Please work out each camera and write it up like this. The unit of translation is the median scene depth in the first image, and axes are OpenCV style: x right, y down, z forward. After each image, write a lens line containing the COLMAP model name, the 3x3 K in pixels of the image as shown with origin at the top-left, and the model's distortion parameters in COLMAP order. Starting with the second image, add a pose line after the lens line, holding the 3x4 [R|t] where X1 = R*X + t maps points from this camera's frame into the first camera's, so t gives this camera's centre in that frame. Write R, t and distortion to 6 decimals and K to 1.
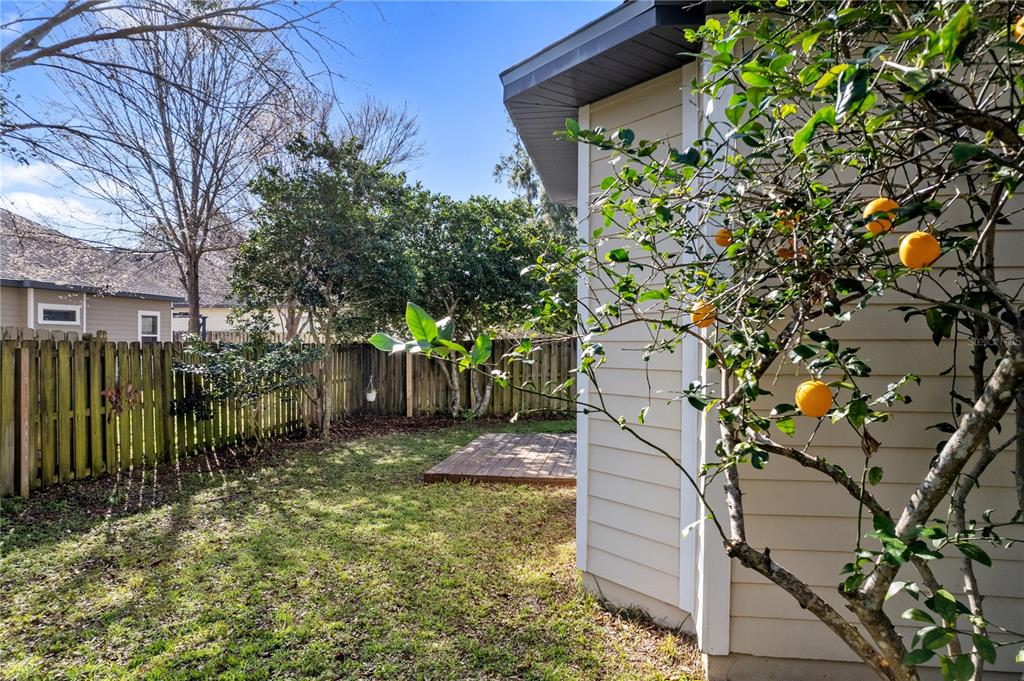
lens RADIAL K [[665.9, 0, 515.6], [0, 665.9, 347.7], [0, 0, 1]] dist [-0.068777, 0.057773]
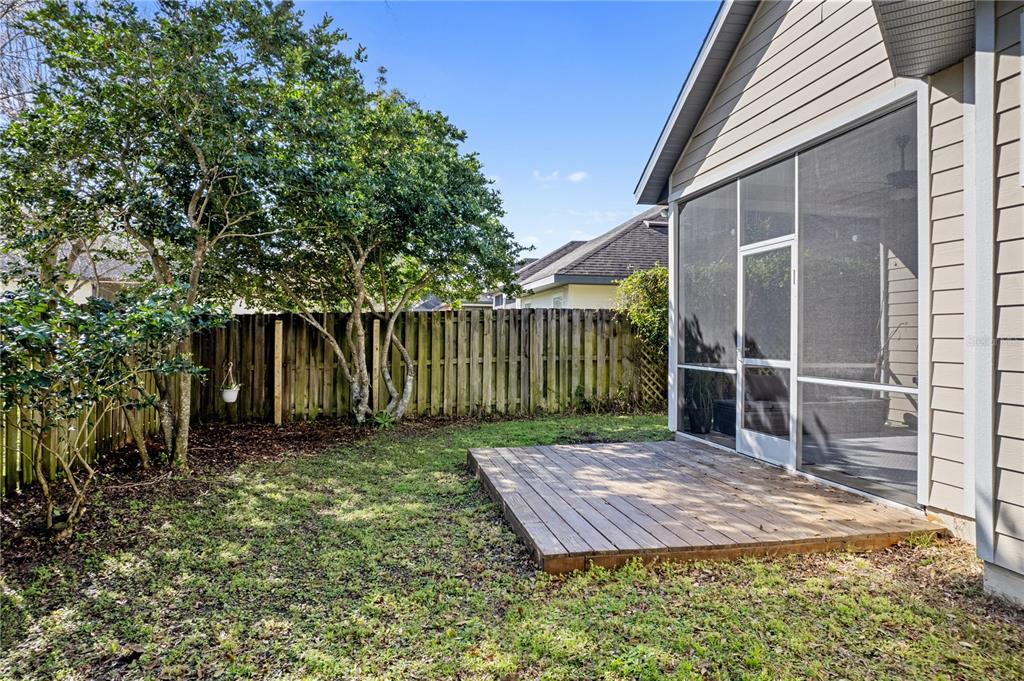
lens RADIAL K [[665.9, 0, 512.6], [0, 665.9, 334.6], [0, 0, 1]] dist [-0.068777, 0.057773]
pose [[0.940913, 0.007684, 0.338560, -0.169260], [-0.005149, 0.999952, -0.008385, 0.018337], [-0.338608, 0.006146, 0.940907, 0.293036]]
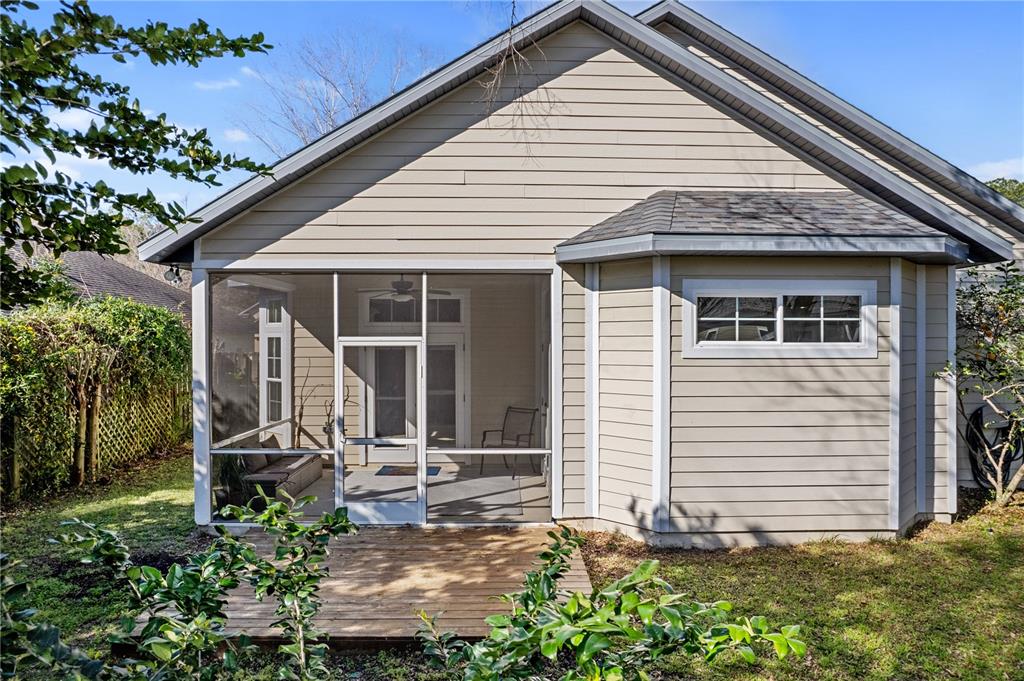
lens RADIAL K [[665.9, 0, 514.8], [0, 665.9, 334.5], [0, 0, 1]] dist [-0.068777, 0.057773]
pose [[-0.177668, 0.001720, 0.984089, -0.382459], [0.007269, 0.999973, -0.000435, -0.048090], [-0.984064, 0.007076, -0.177675, 0.630350]]
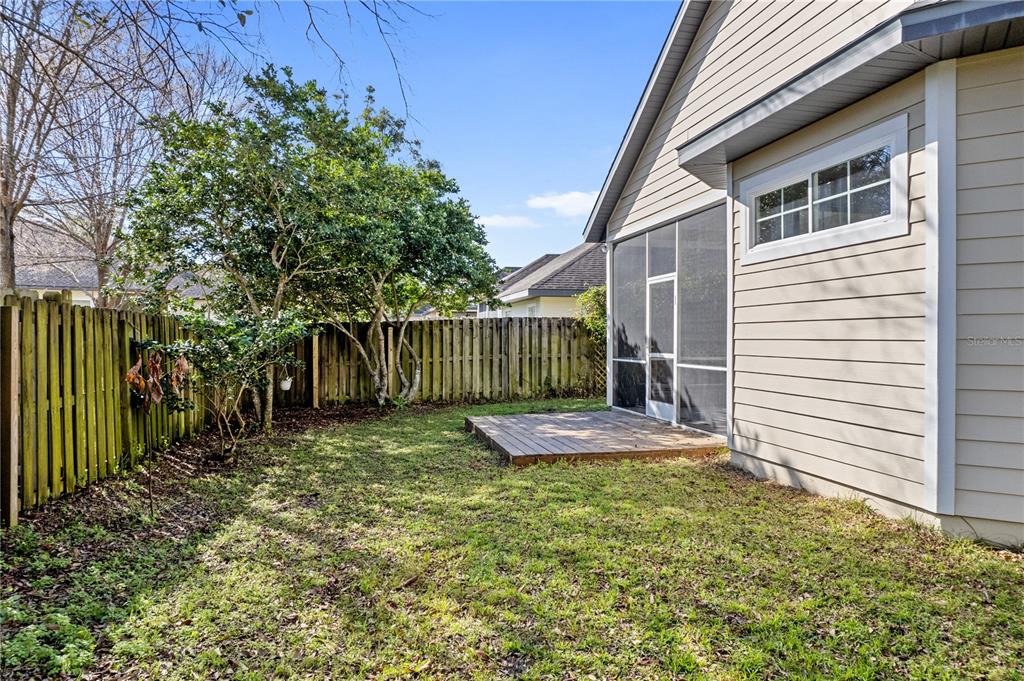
lens RADIAL K [[665.9, 0, 515.8], [0, 665.9, 345.3], [0, 0, 1]] dist [-0.068777, 0.057773]
pose [[0.929873, -0.005334, 0.367841, -0.244694], [0.003842, 0.999981, 0.004789, 0.018360], [-0.367859, -0.003040, 0.929876, 0.084774]]
